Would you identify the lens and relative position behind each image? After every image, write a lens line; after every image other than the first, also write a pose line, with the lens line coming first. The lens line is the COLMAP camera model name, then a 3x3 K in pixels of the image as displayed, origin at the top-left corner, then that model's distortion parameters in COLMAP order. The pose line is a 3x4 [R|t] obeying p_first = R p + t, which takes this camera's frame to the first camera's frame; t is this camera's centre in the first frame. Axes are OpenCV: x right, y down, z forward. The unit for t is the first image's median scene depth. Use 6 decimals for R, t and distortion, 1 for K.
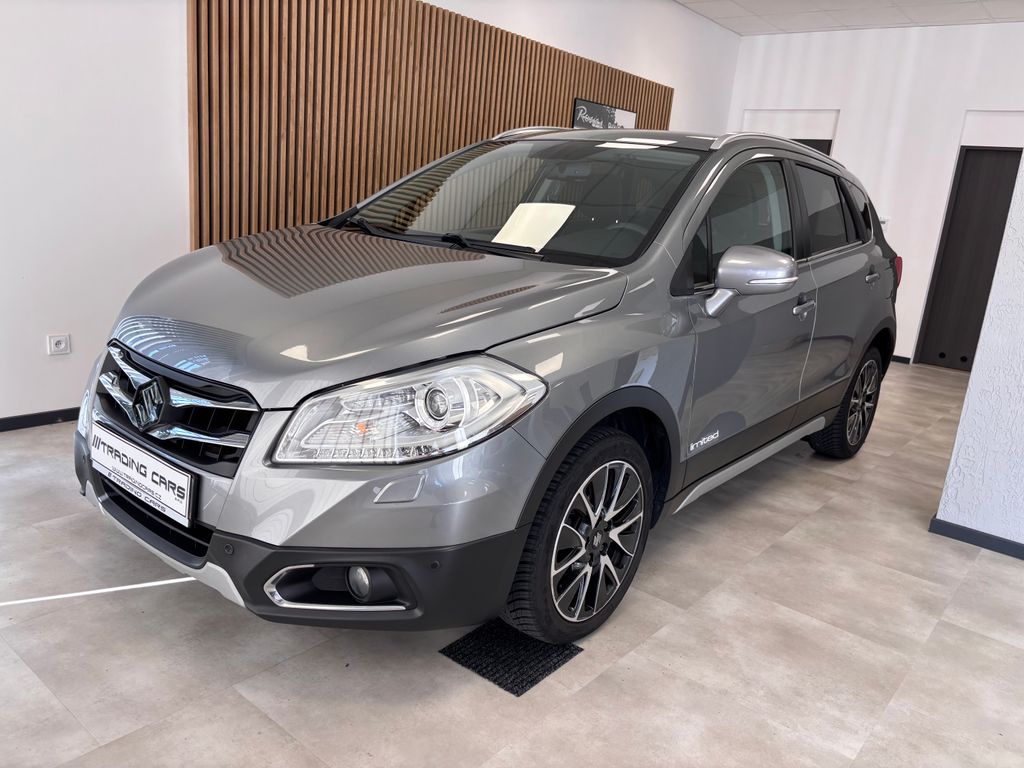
lens RADIAL K [[773.3, 0, 506.2], [0, 773.3, 382.5], [0, 0, 1]] dist [0.022101, -0.011544]
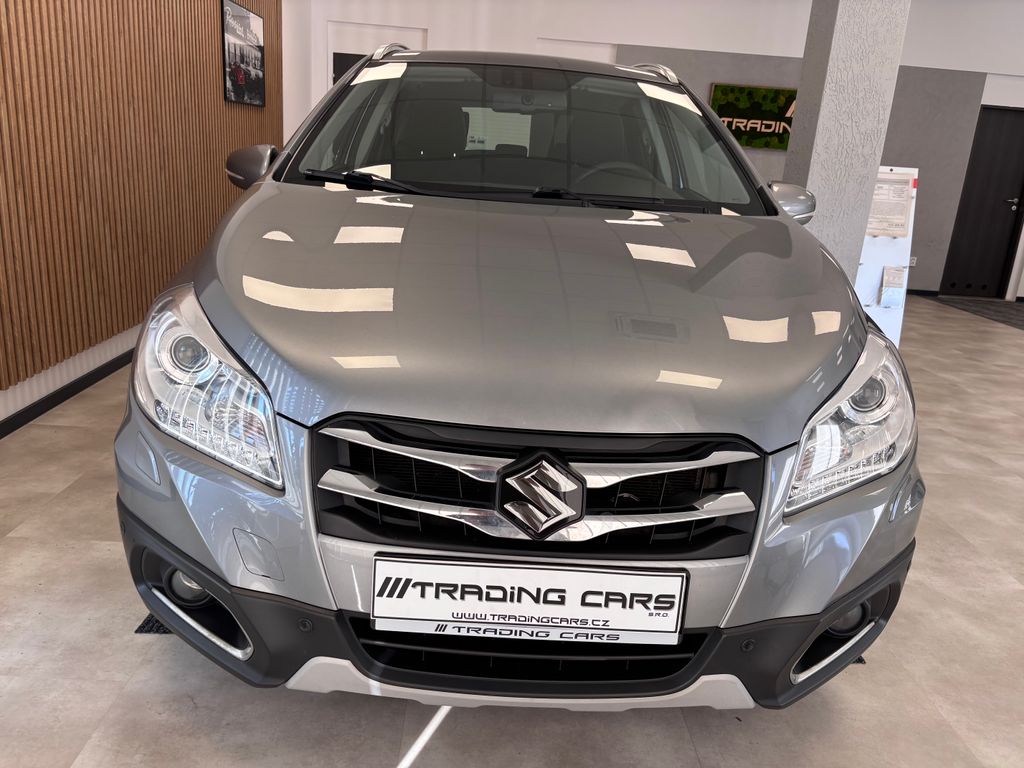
lens RADIAL K [[773.3, 0, 513.2], [0, 773.3, 385.4], [0, 0, 1]] dist [0.022101, -0.011544]
pose [[0.754344, -0.220565, 0.618317, -0.857138], [0.152906, 0.974996, 0.161254, -0.169667], [-0.638424, -0.027096, 0.769208, 0.528831]]
